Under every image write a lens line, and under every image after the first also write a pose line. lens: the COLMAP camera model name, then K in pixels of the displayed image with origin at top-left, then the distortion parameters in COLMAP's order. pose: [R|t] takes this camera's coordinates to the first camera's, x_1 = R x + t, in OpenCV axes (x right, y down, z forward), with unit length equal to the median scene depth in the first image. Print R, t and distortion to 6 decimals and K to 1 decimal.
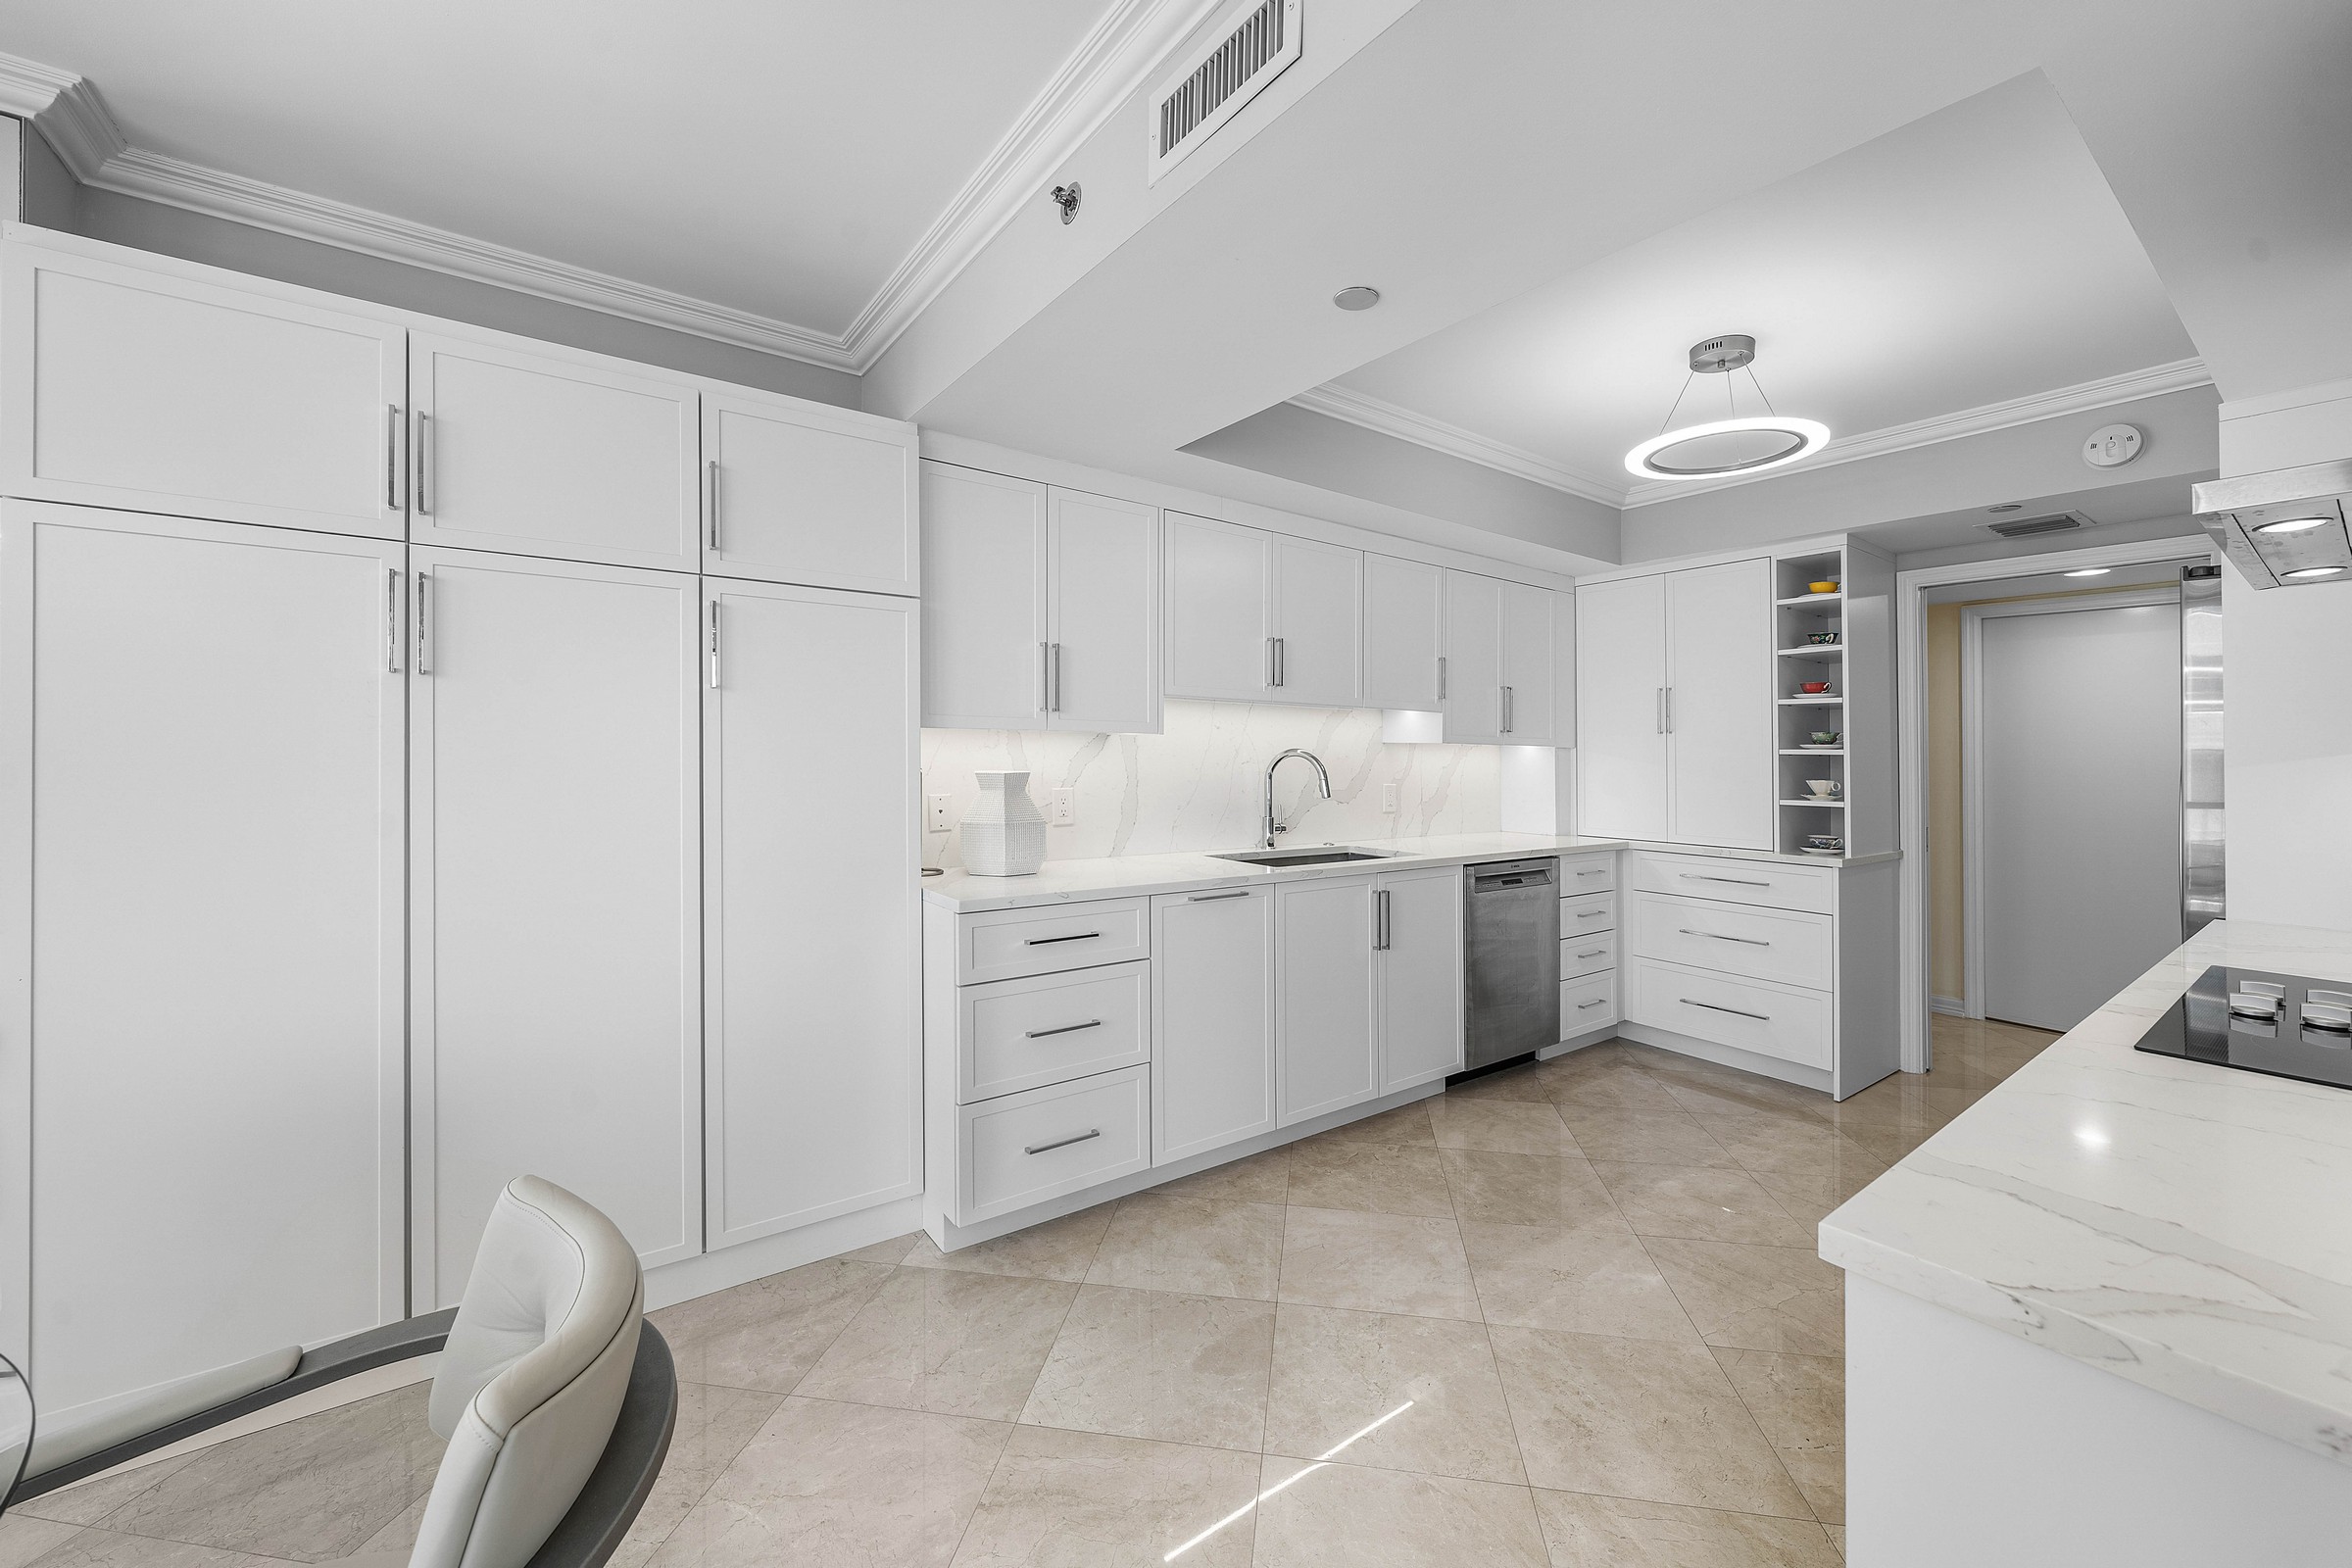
lens RADIAL K [[916.9, 0, 1202.3], [0, 916.9, 750.5], [0, 0, 1]] dist [0.000585, 0.000008]
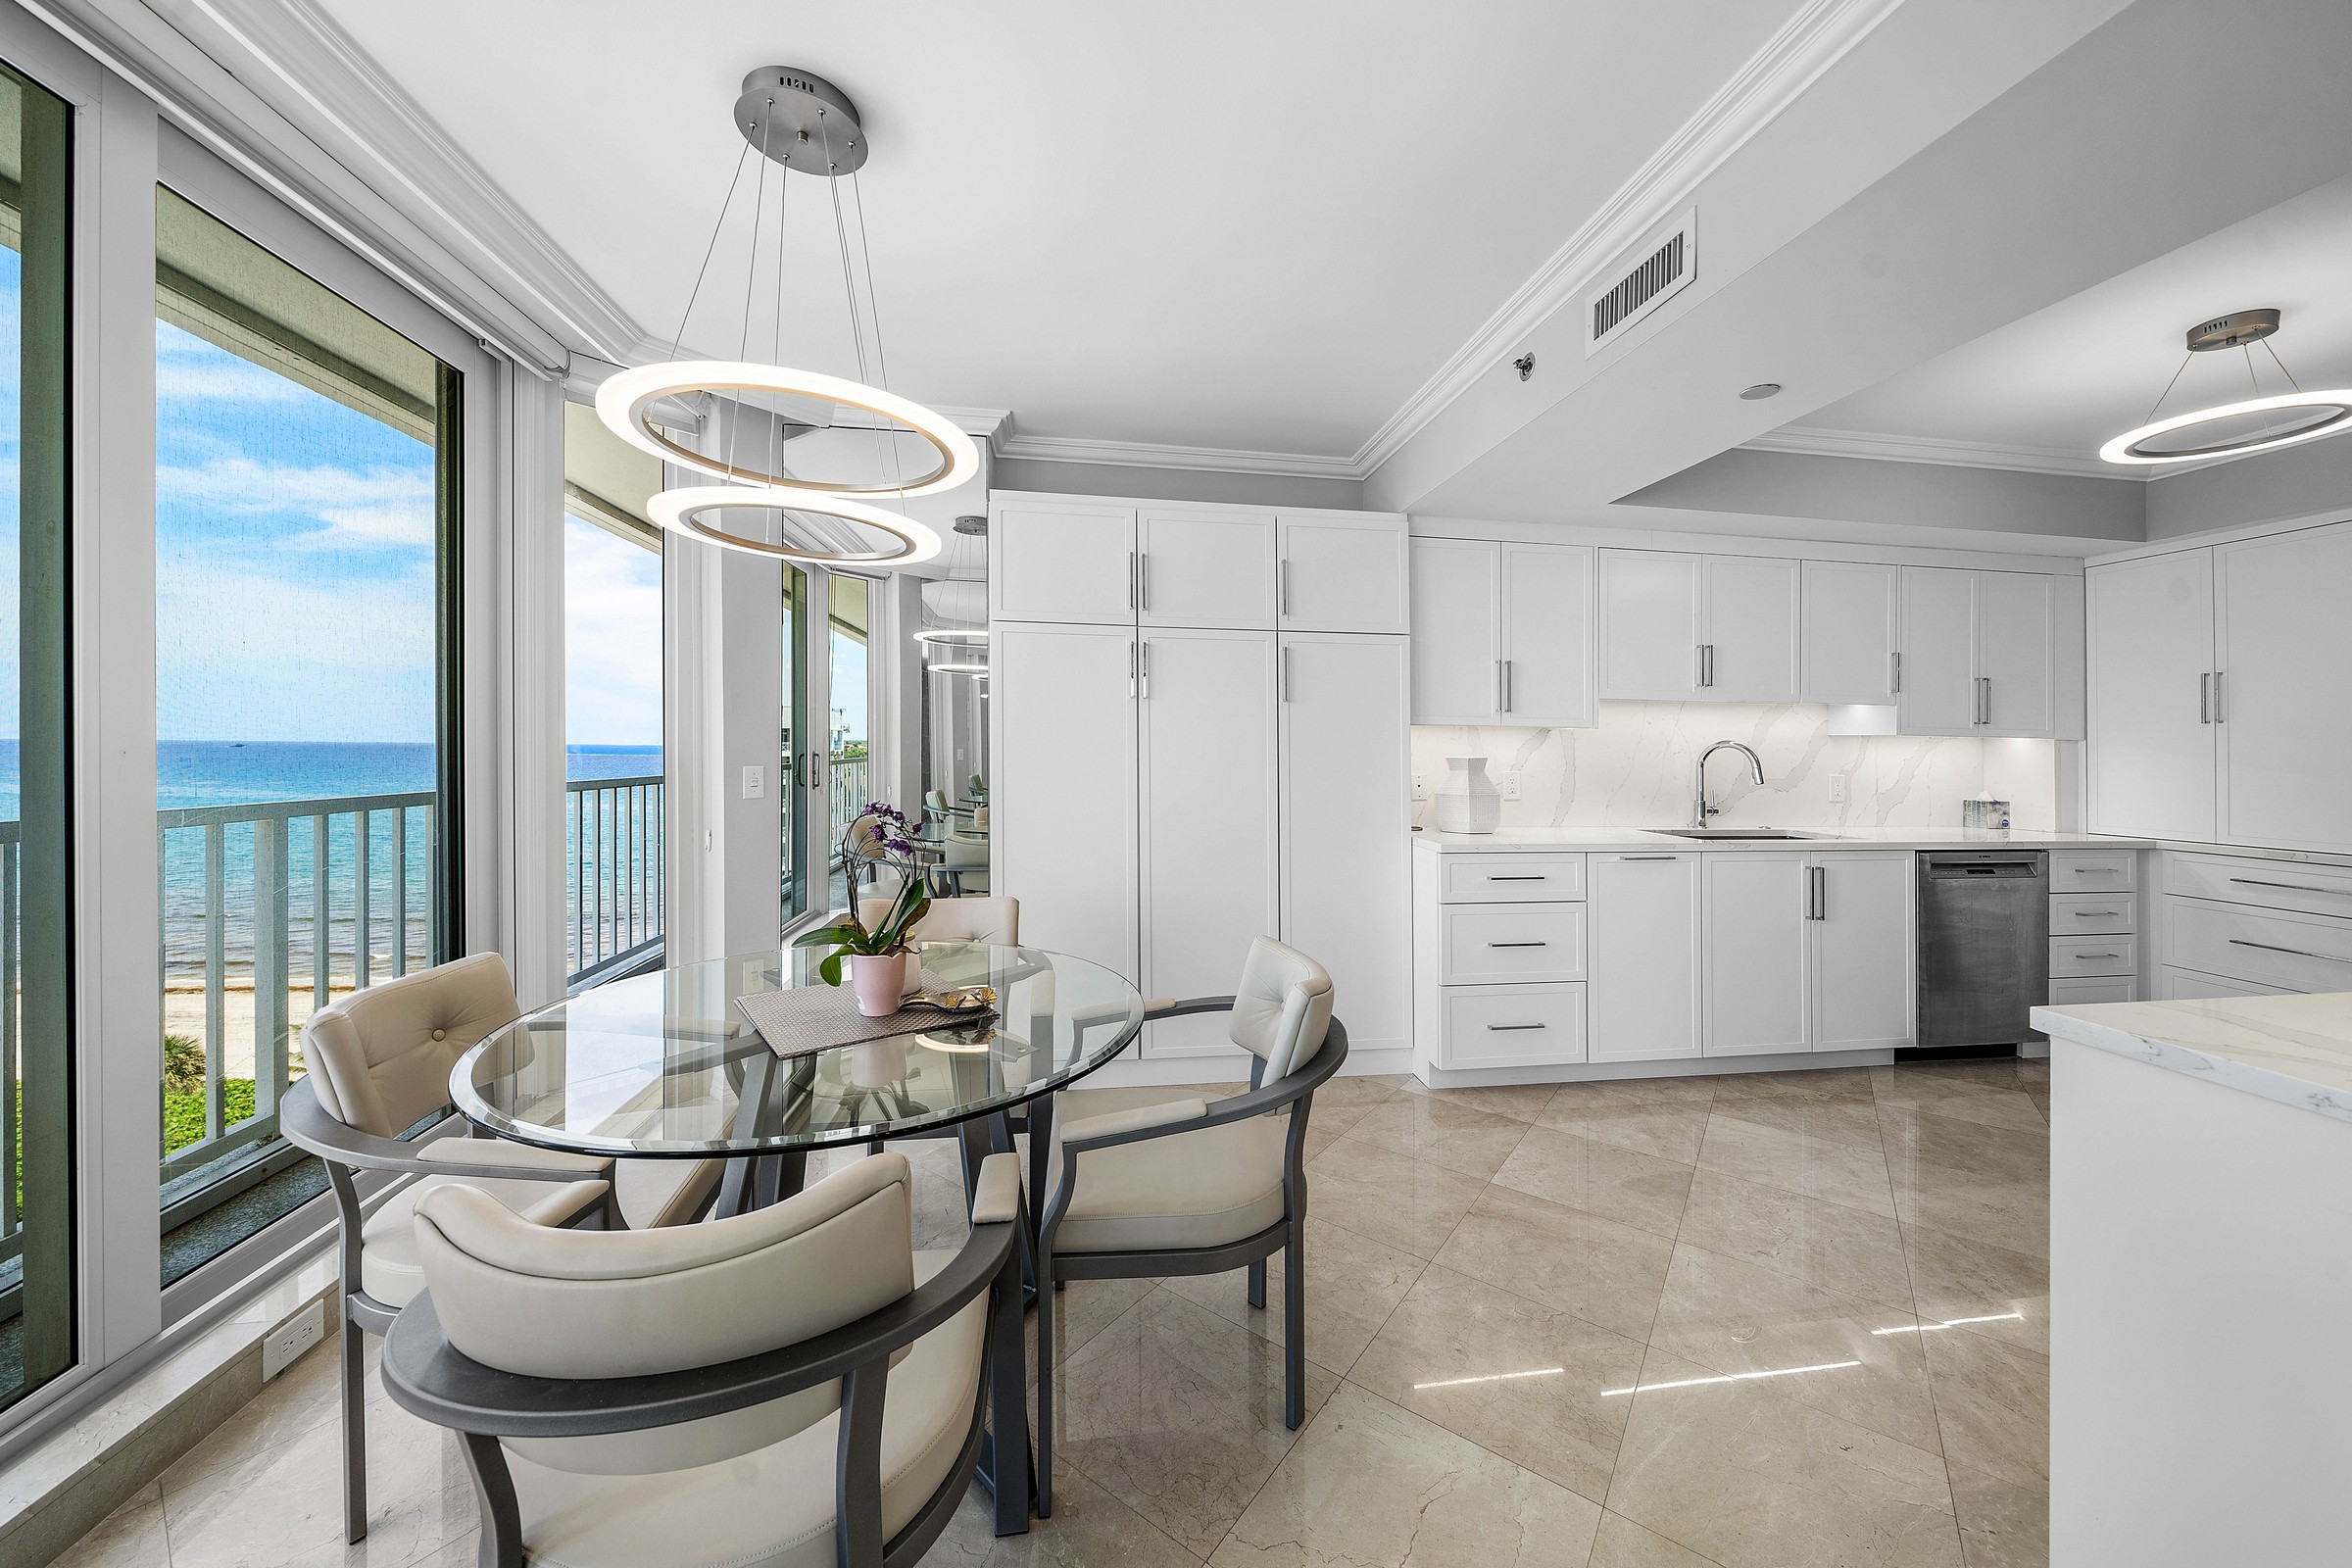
lens RADIAL K [[838.9, 0, 1186.2], [0, 838.9, 746.4], [0, 0, 1]] dist [-0.007623, -0.000030]
pose [[0.877222, -0.001111, -0.480083, 0.013287], [-0.001386, 0.999987, -0.004847, 0.013452], [0.480082, 0.004917, 0.877210, -0.279001]]
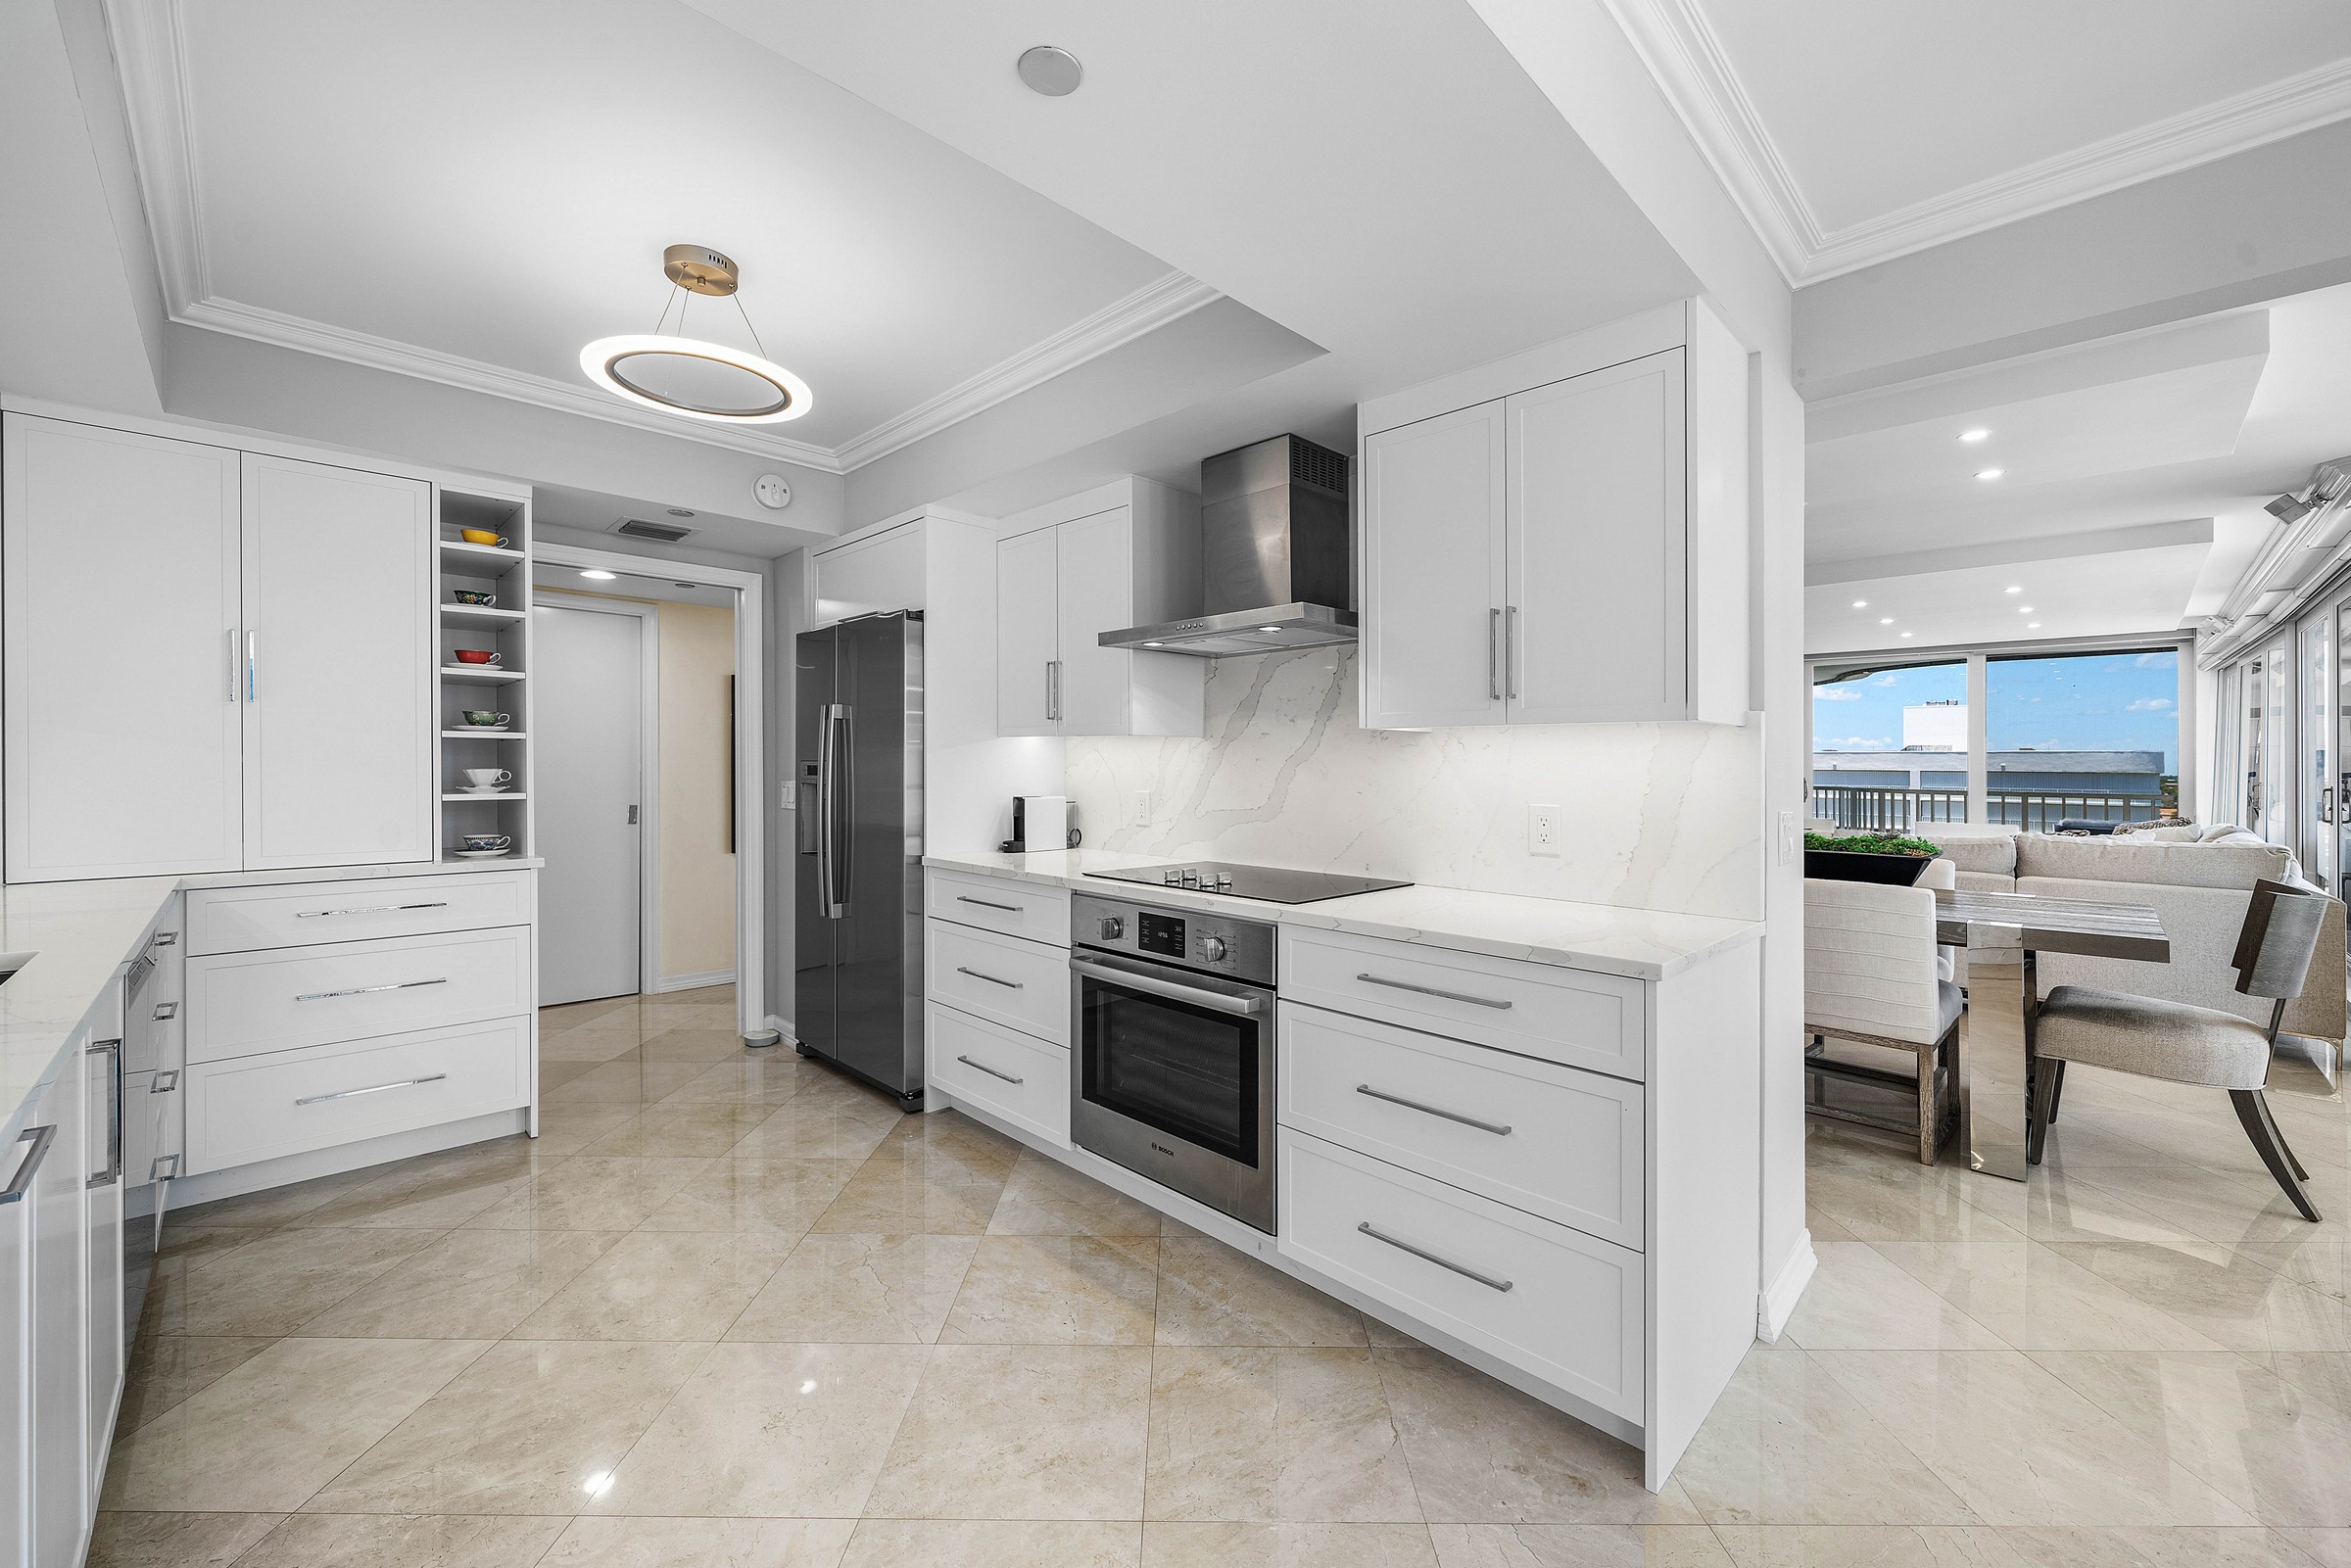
lens RADIAL K [[959.0, 0, 1177.0], [0, 959.0, 742.1], [0, 0, 1]] dist [-0.001109, 0.000109]
pose [[-0.140447, 0.007289, 0.990061, -0.345903], [-0.015912, 0.999827, -0.009618, 0.008039], [-0.989960, -0.017105, -0.140307, 0.618328]]
